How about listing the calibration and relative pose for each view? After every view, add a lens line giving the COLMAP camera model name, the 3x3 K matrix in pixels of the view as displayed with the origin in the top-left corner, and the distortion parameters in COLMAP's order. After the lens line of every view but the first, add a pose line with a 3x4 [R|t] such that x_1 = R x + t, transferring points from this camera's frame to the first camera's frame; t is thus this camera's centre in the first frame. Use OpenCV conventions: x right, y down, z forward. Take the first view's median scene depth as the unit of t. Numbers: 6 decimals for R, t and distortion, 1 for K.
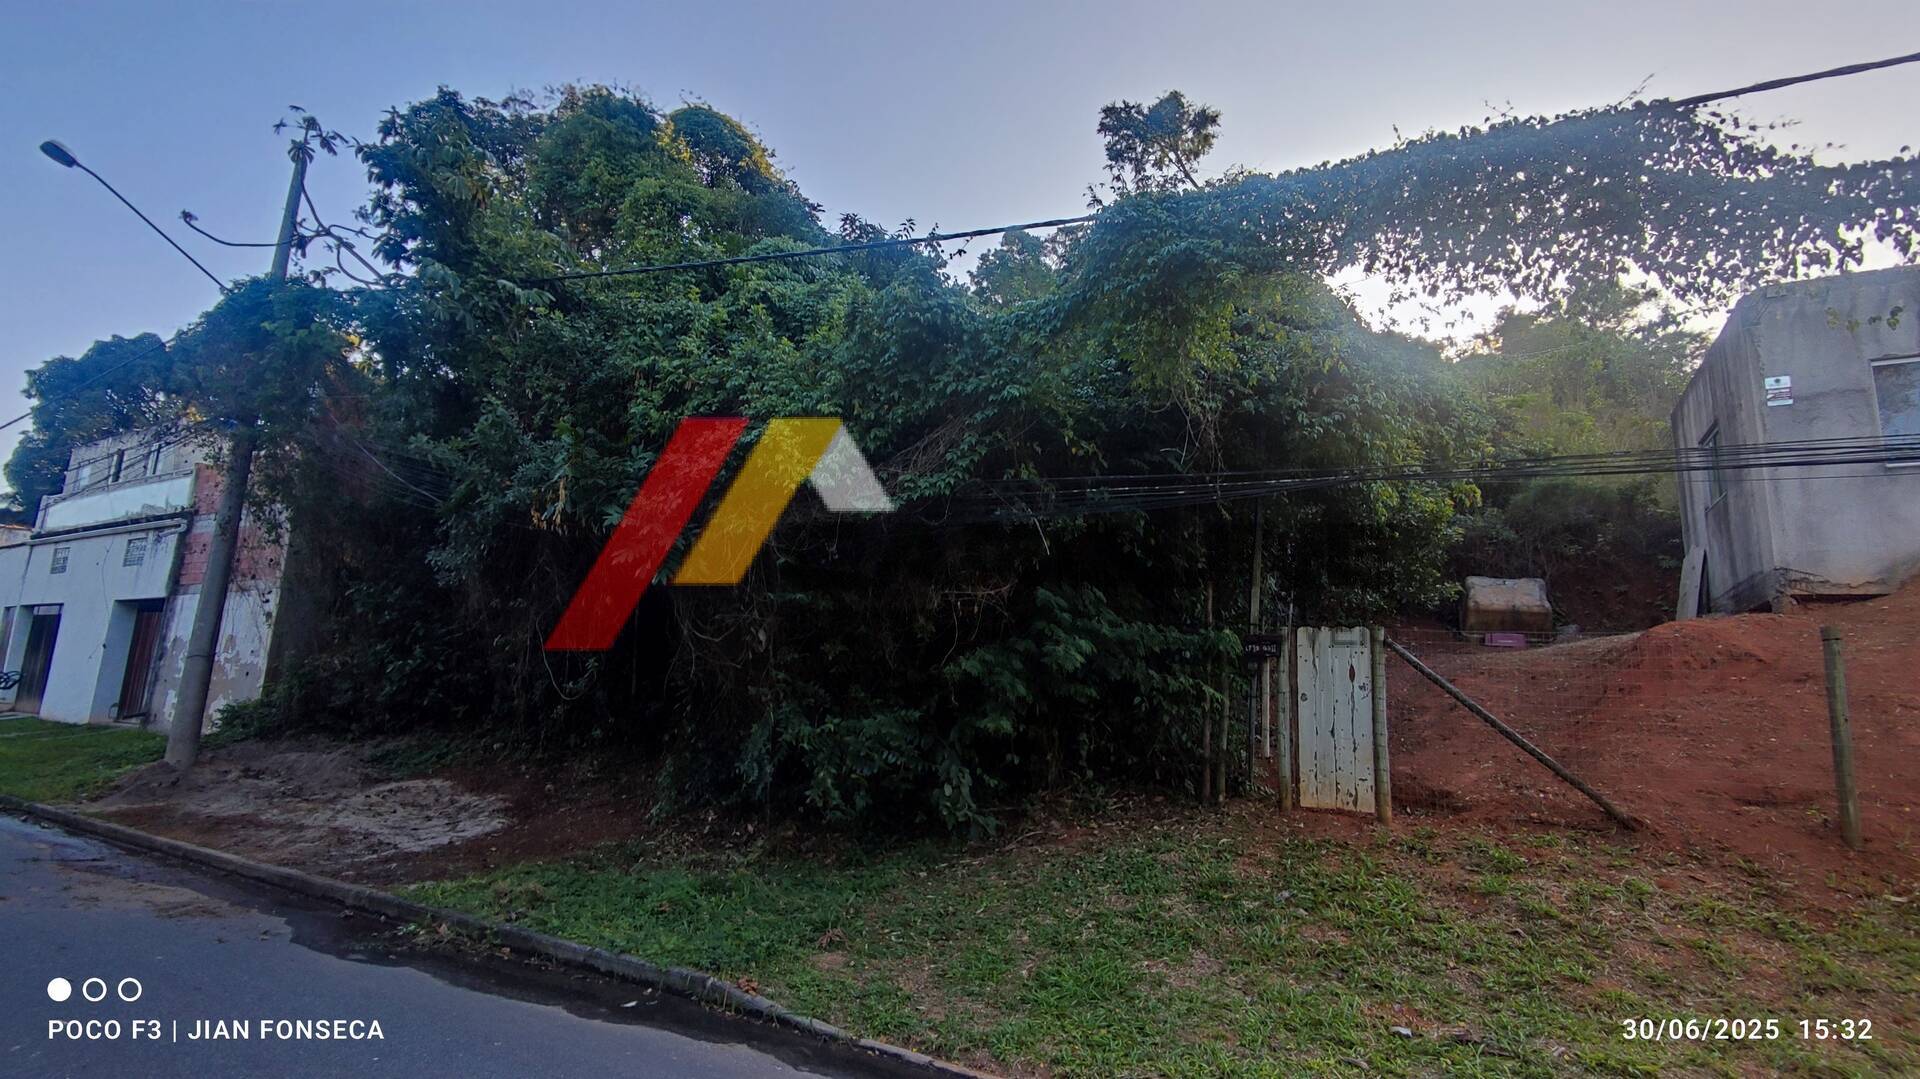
lens RADIAL K [[890.5, 0, 958.3], [0, 890.5, 542.3], [0, 0, 1]] dist [0.009643, -0.004064]
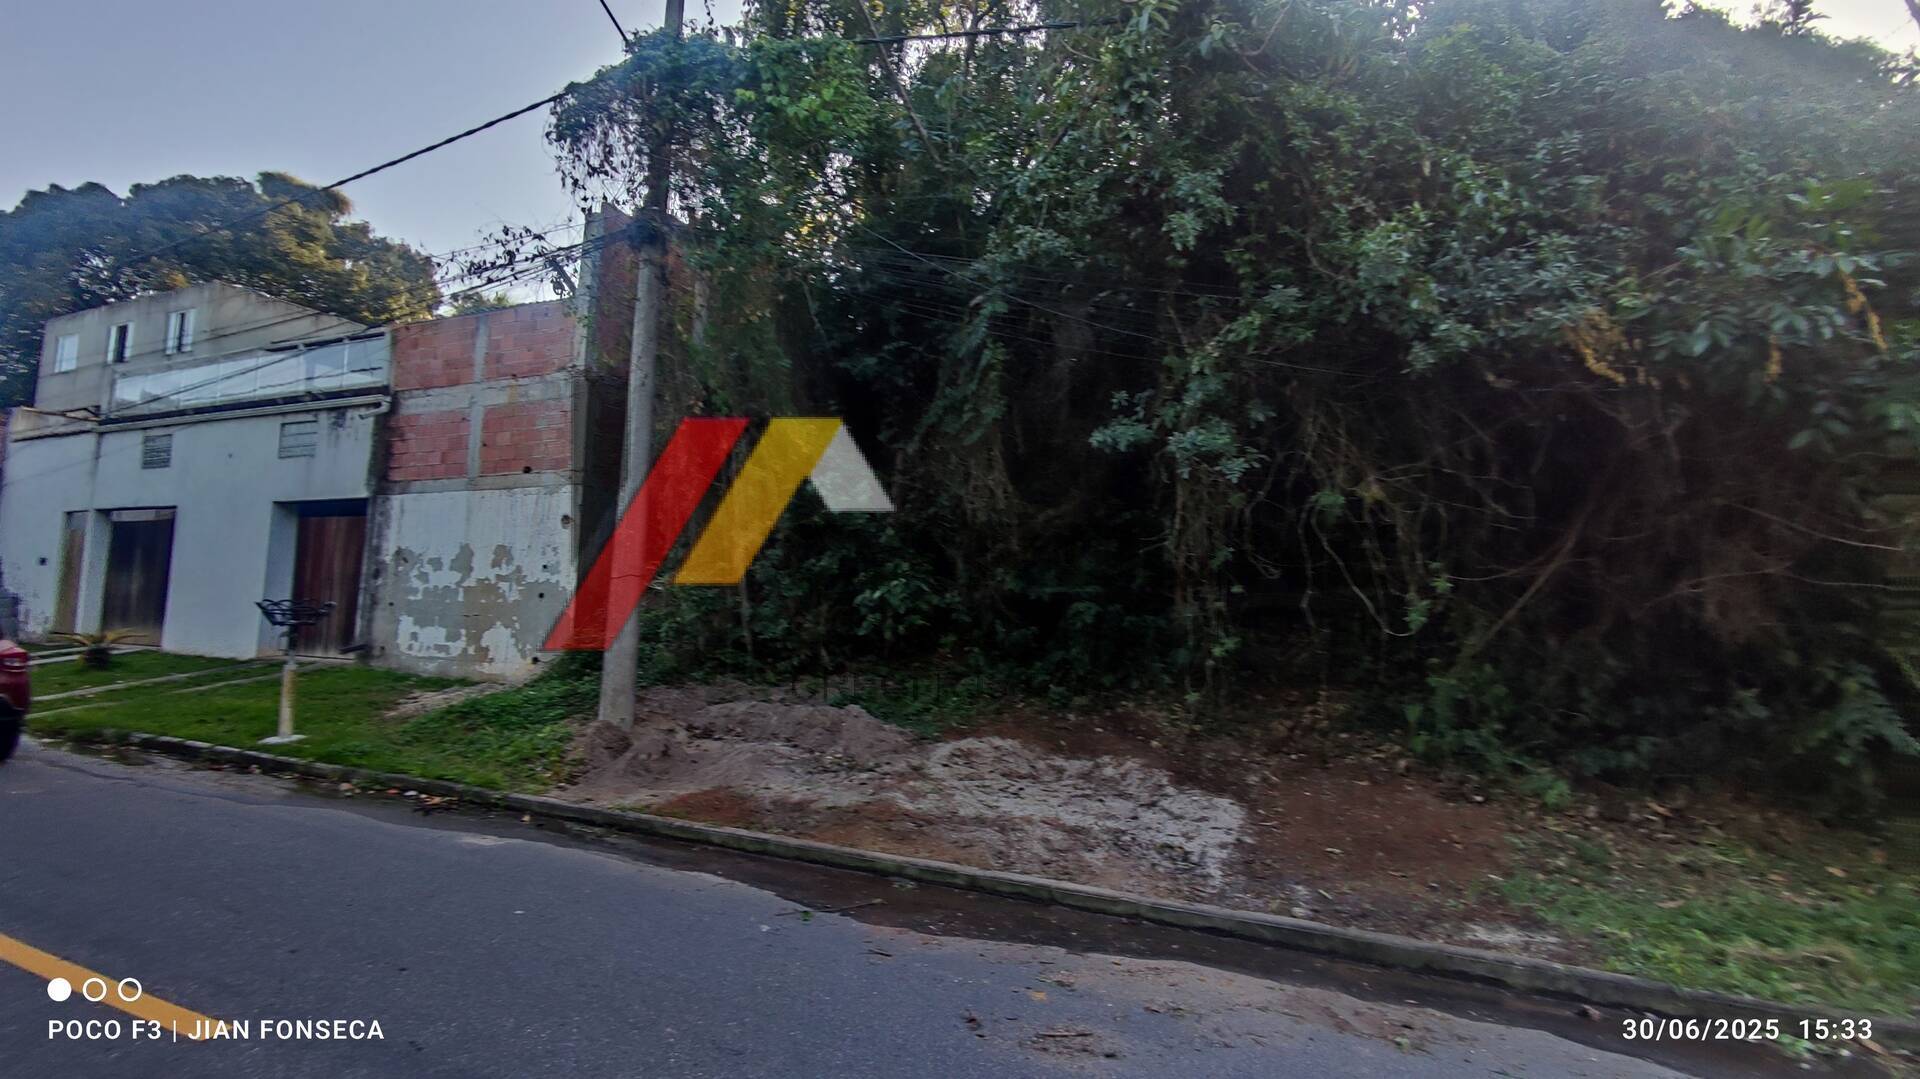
lens RADIAL K [[890.5, 0, 943.4], [0, 890.5, 544.5], [0, 0, 1]] dist [0.009643, -0.004064]
pose [[0.996245, 0.000699, 0.086573, -0.461791], [-0.009333, 0.995007, 0.099372, 0.020599], [-0.086071, -0.099807, 0.991277, 0.189089]]
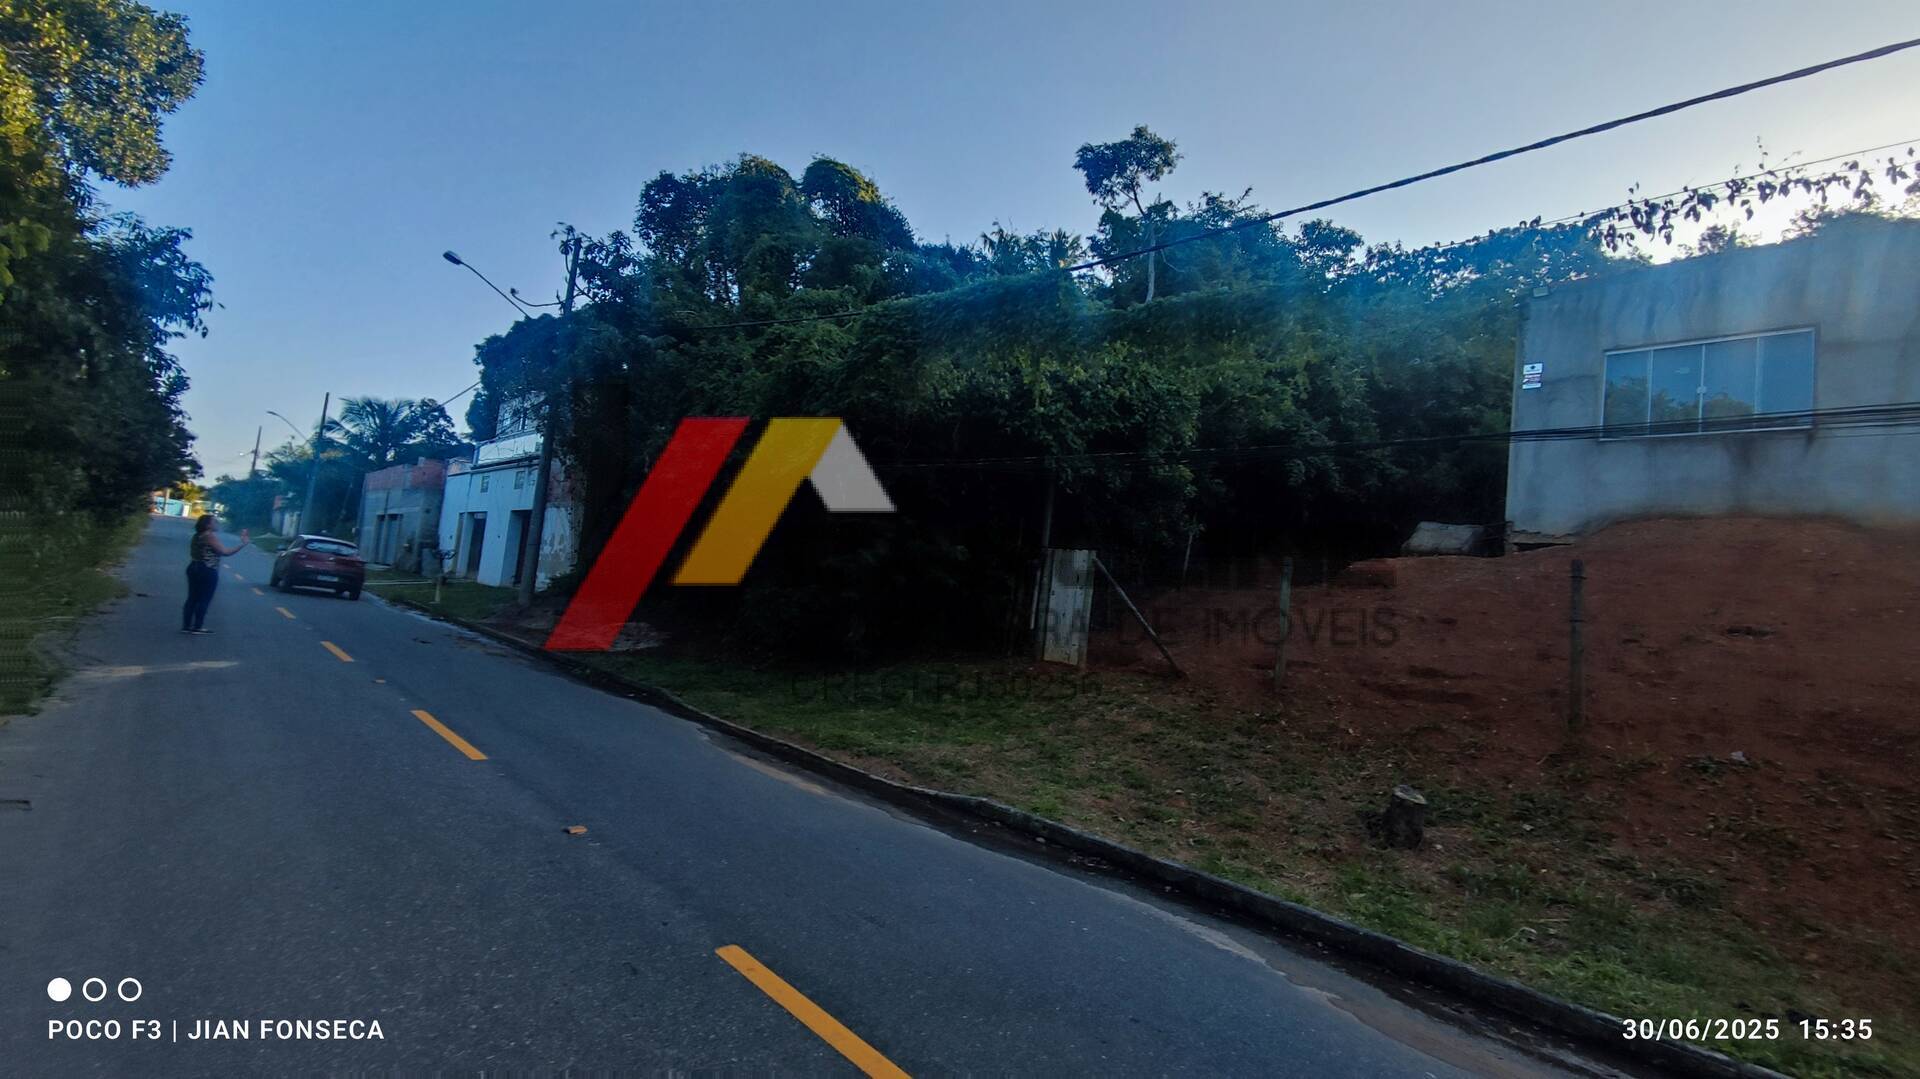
lens RADIAL K [[890.5, 0, 947.1], [0, 890.5, 545.2], [0, 0, 1]] dist [0.009643, -0.004064]
pose [[0.943224, 0.037742, -0.330007, 0.340988], [-0.008286, 0.995888, 0.090215, -0.025279], [0.332055, -0.082359, 0.939658, -0.255707]]
